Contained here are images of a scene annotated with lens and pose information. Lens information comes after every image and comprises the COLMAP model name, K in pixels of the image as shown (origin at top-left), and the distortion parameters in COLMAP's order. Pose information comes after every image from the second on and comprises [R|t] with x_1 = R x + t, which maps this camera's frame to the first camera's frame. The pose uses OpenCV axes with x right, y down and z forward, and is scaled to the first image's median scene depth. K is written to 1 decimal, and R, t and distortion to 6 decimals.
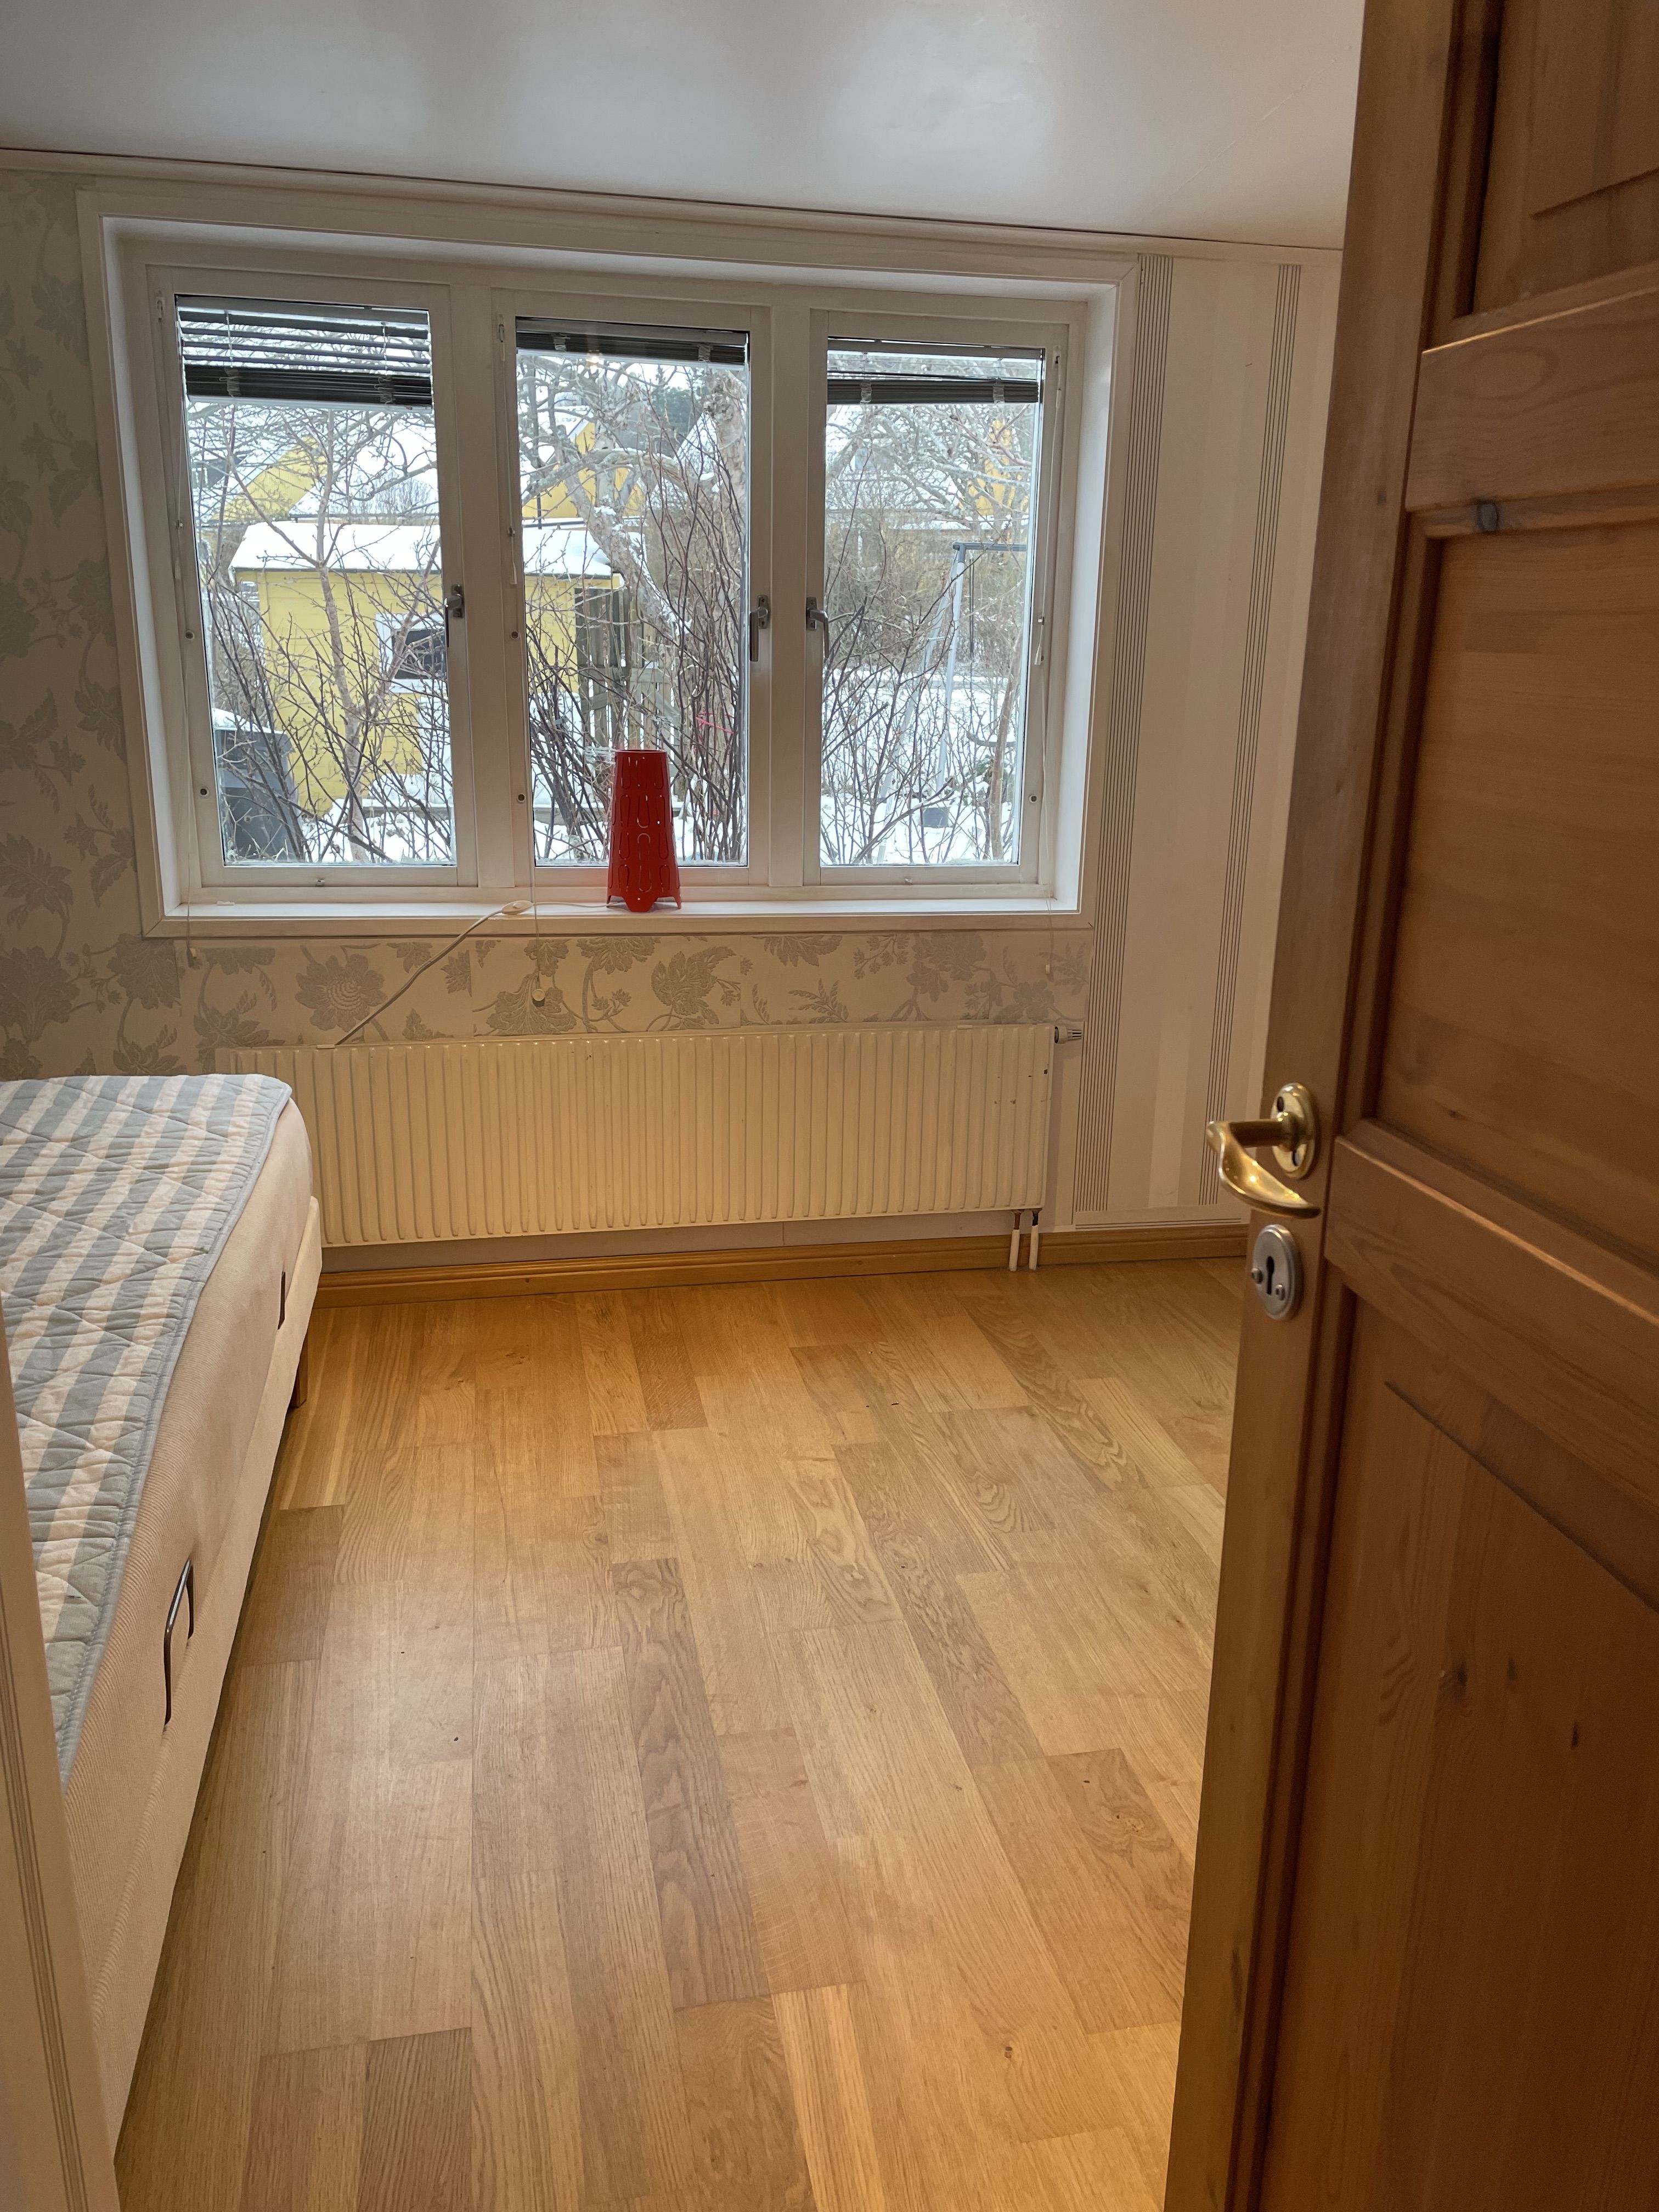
lens RADIAL K [[1684.7, 0, 824.9], [0, 1684.7, 1102.5], [0, 0, 1]] dist [0.070278, -0.084781]
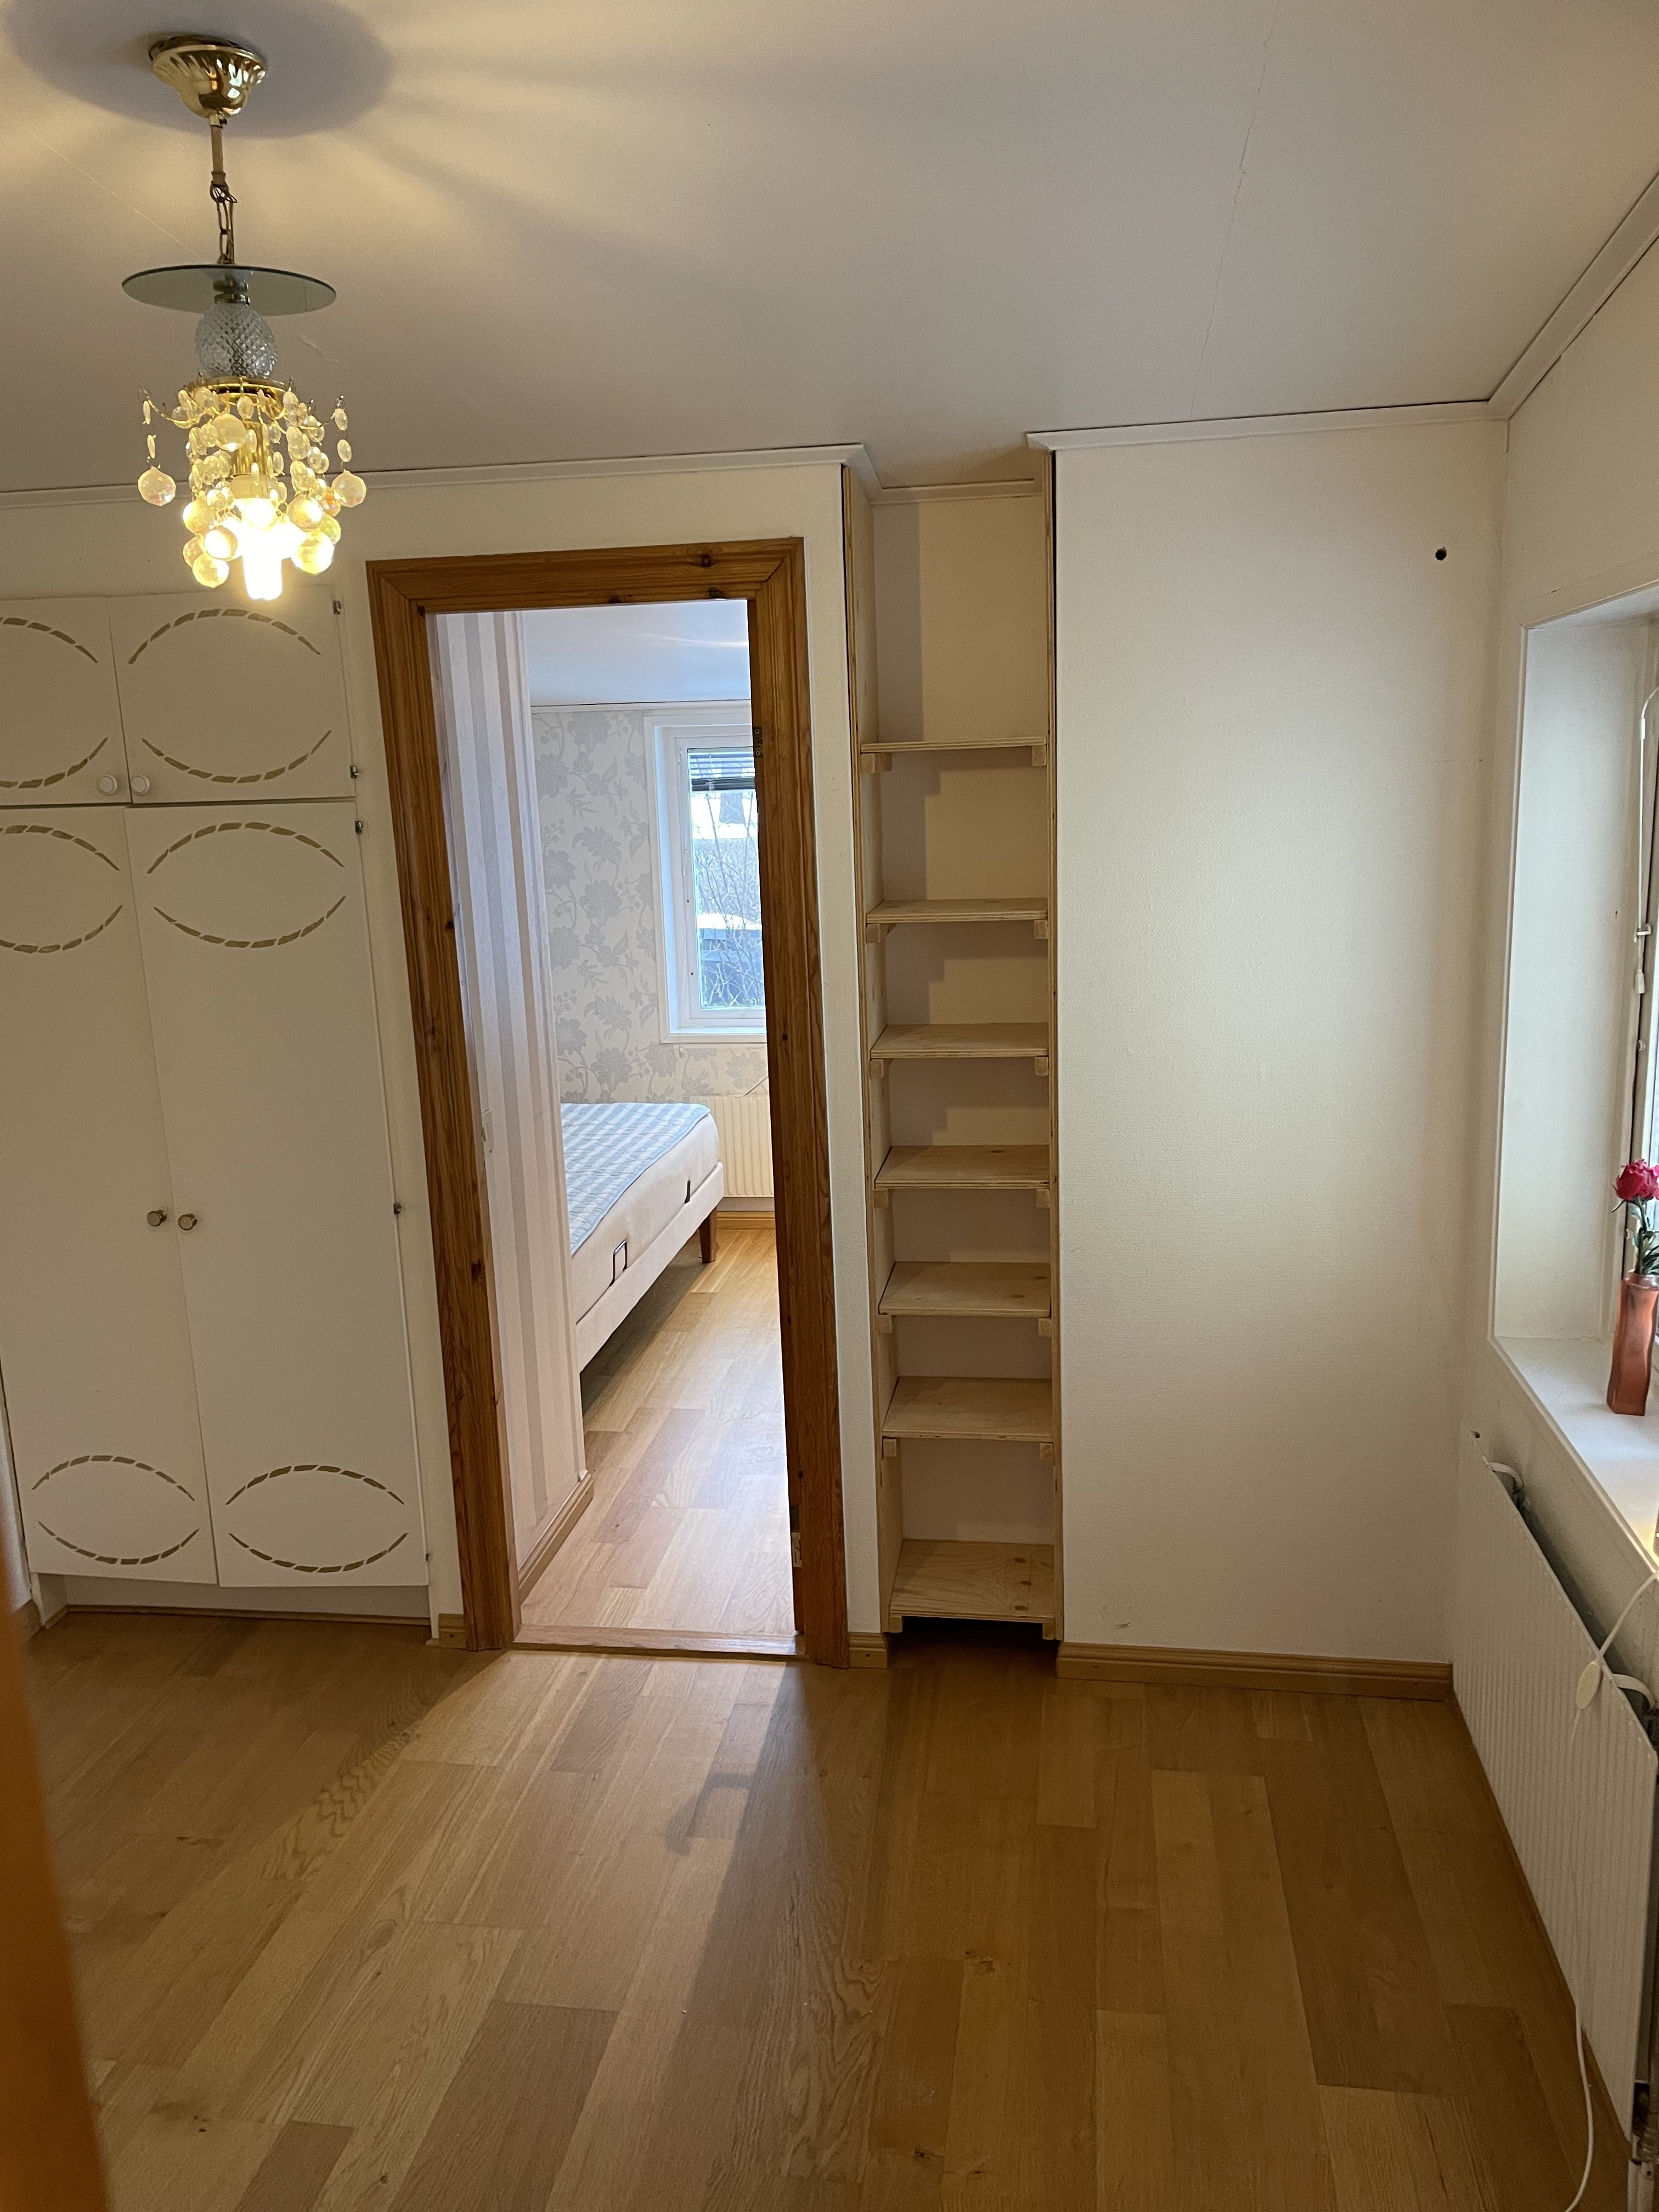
lens RADIAL K [[1684.7, 0, 824.9], [0, 1684.7, 1113.2], [0, 0, 1]] dist [0.070278, -0.084781]
pose [[0.938055, 0.016448, -0.346095, 0.536877], [-0.039164, 0.997505, -0.058742, 0.108913], [0.344265, 0.068658, 0.936359, -0.922142]]
